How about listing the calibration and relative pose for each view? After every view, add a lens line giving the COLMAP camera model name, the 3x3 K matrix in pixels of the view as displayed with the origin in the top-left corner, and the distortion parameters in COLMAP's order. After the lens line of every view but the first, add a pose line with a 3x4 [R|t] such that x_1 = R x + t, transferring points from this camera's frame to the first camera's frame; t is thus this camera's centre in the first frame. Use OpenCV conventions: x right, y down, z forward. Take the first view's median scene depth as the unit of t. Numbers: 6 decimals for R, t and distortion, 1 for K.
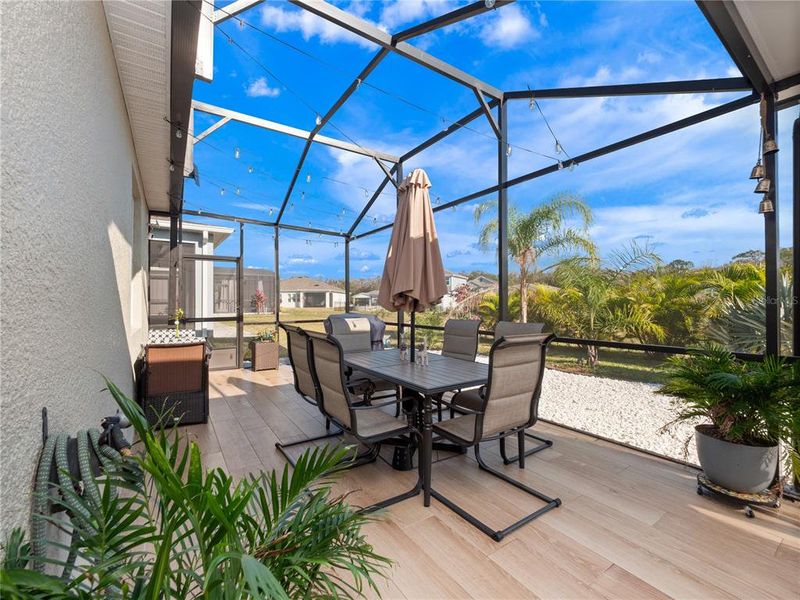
lens RADIAL K [[335.2, 0, 401.6], [0, 335.2, 295.1], [0, 0, 1]] dist [-0.002734, -0.000820]
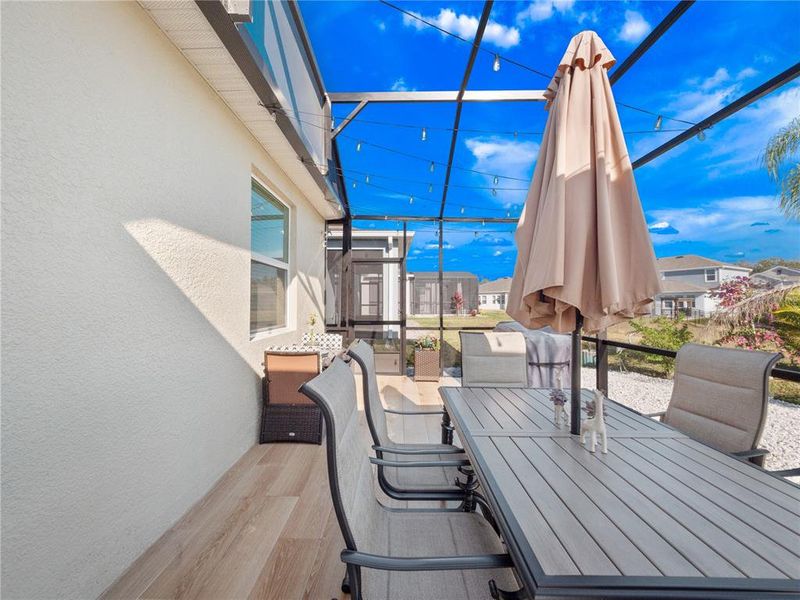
lens RADIAL K [[335.2, 0, 398.2], [0, 335.2, 296.0], [0, 0, 1]] dist [-0.002734, -0.000820]
pose [[0.813964, -0.010740, -0.580816, 0.053631], [0.009807, 0.999941, -0.004748, -0.001046], [0.580833, -0.001831, 0.814021, 0.222960]]
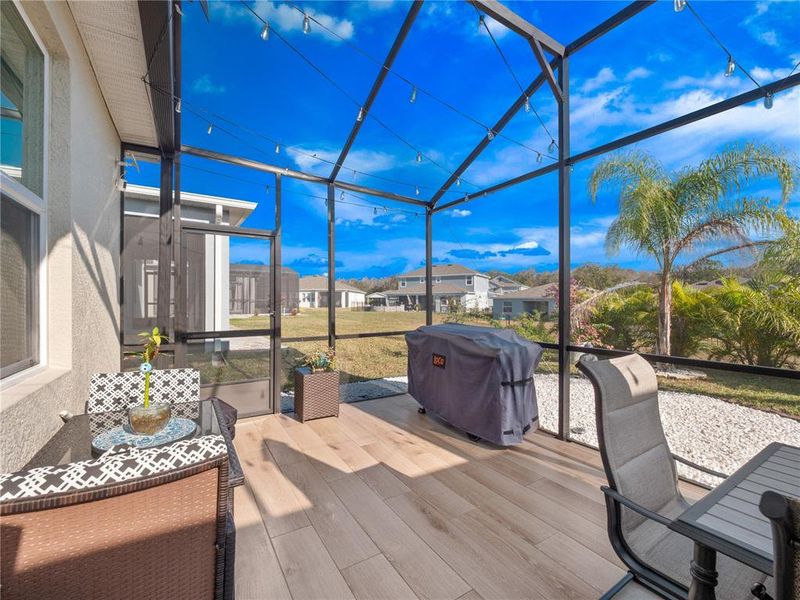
lens RADIAL K [[335.2, 0, 388.1], [0, 335.2, 301.8], [0, 0, 1]] dist [-0.002734, -0.000820]
pose [[0.998094, 0.004367, -0.061565, -0.239557], [-0.003090, 0.999778, 0.020824, 0.001666], [0.061642, -0.020594, 0.997886, 0.402990]]
